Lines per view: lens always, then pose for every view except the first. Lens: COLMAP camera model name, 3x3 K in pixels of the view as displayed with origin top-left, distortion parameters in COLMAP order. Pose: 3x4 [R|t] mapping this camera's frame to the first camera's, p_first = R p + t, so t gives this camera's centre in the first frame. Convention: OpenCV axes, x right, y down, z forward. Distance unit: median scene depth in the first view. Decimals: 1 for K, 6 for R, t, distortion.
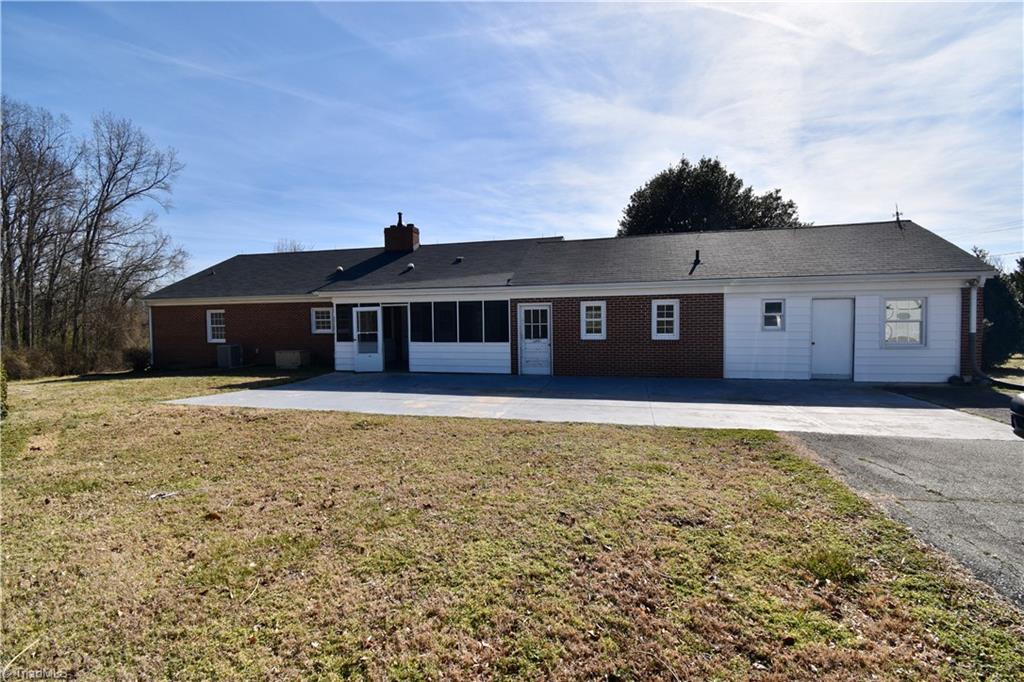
lens RADIAL K [[461.3, 0, 512.0], [0, 461.3, 341.0], [0, 0, 1]] dist [0.022118, -0.027495]
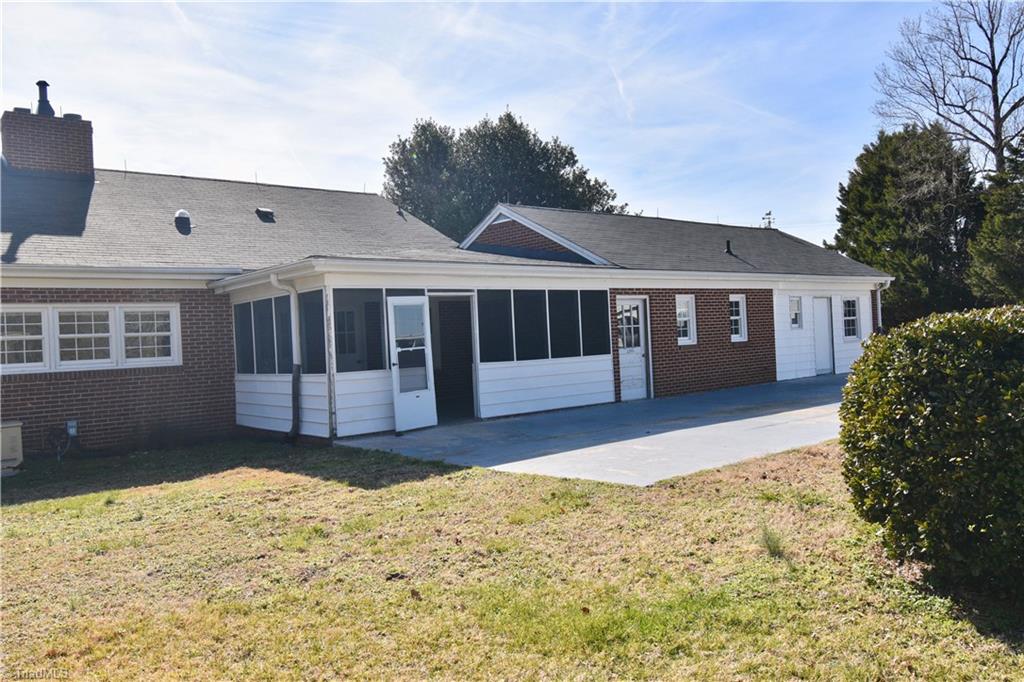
lens RADIAL K [[759.2, 0, 510.7], [0, 759.2, 302.7], [0, 0, 1]] dist [-0.010375, -0.002573]
pose [[0.598322, 0.014672, 0.801122, -0.948742], [0.059044, 0.996307, -0.062344, -0.010989], [-0.799077, 0.084603, 0.595246, 0.459731]]
